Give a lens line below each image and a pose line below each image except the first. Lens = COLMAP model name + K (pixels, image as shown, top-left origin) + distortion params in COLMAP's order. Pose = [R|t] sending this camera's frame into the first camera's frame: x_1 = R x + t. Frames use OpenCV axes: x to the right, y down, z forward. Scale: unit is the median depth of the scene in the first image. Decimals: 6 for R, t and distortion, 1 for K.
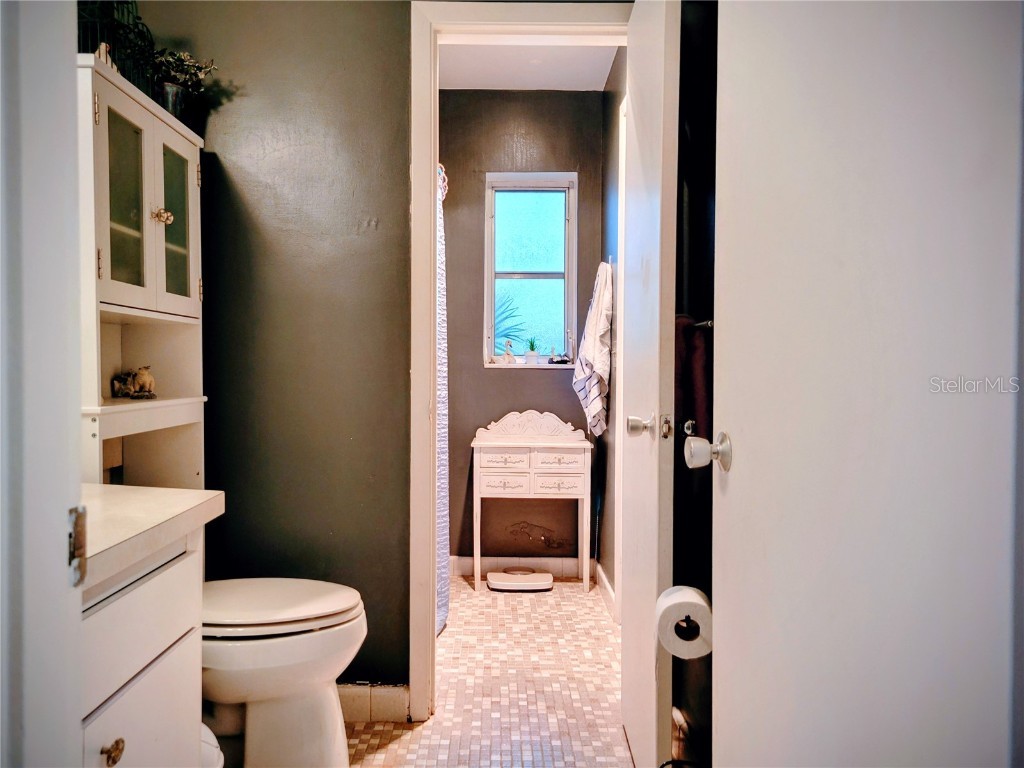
lens RADIAL K [[786.5, 0, 496.0], [0, 786.5, 381.9], [0, 0, 1]] dist [0.053853, -0.023818]
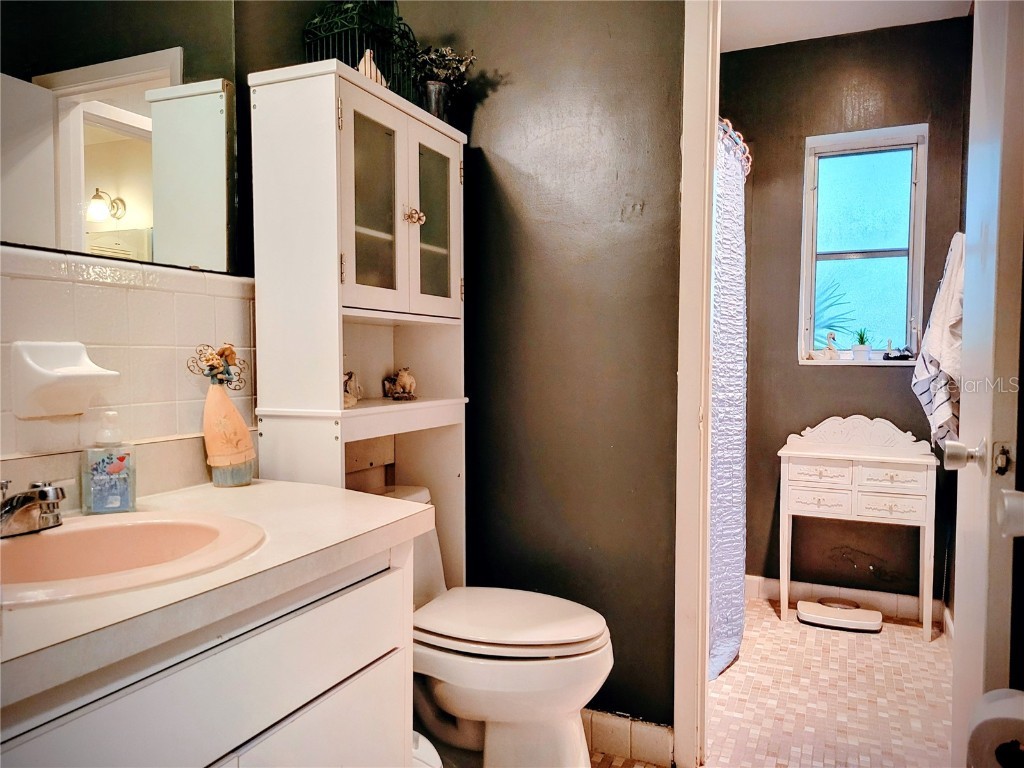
lens RADIAL K [[786.5, 0, 508.0], [0, 786.5, 390.9], [0, 0, 1]] dist [0.053853, -0.023818]
pose [[0.915241, 0.016479, -0.402569, 0.063445], [-0.007070, 0.999666, 0.024846, -0.012466], [0.402844, -0.019894, 0.915052, 0.104740]]
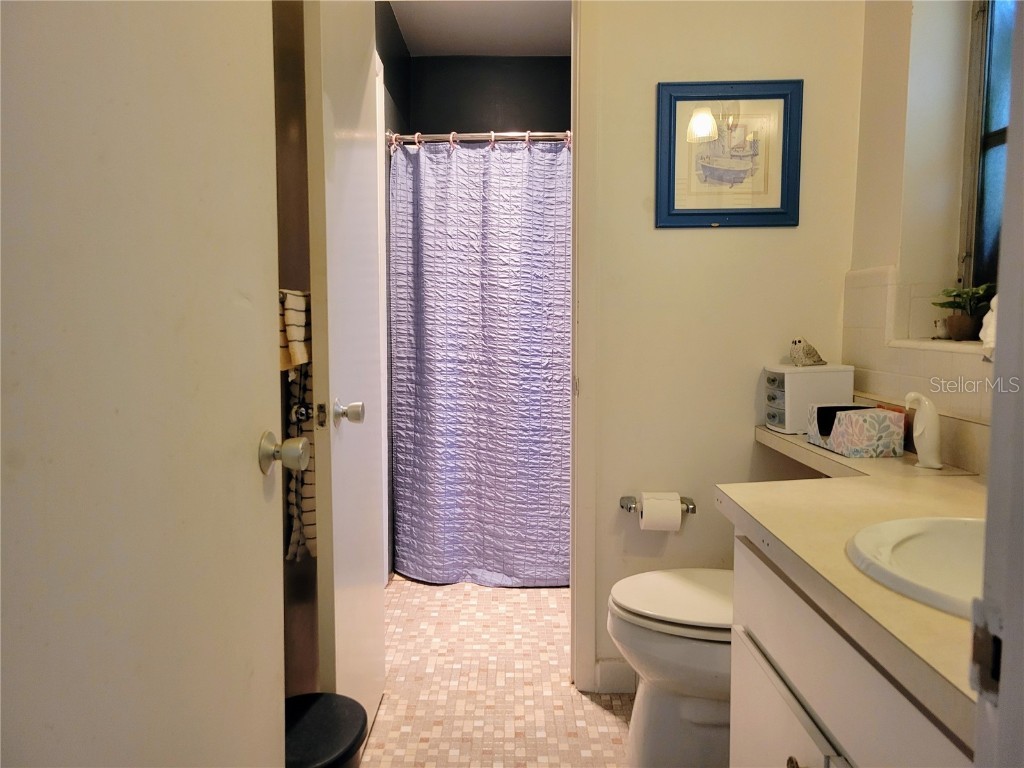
lens RADIAL K [[786.5, 0, 513.9], [0, 786.5, 379.8], [0, 0, 1]] dist [0.053853, -0.023818]
pose [[-0.008976, 0.078716, -0.996857, 1.093742], [-0.020045, 0.996682, 0.078883, -0.045982], [0.999759, 0.020690, -0.007368, 1.123604]]
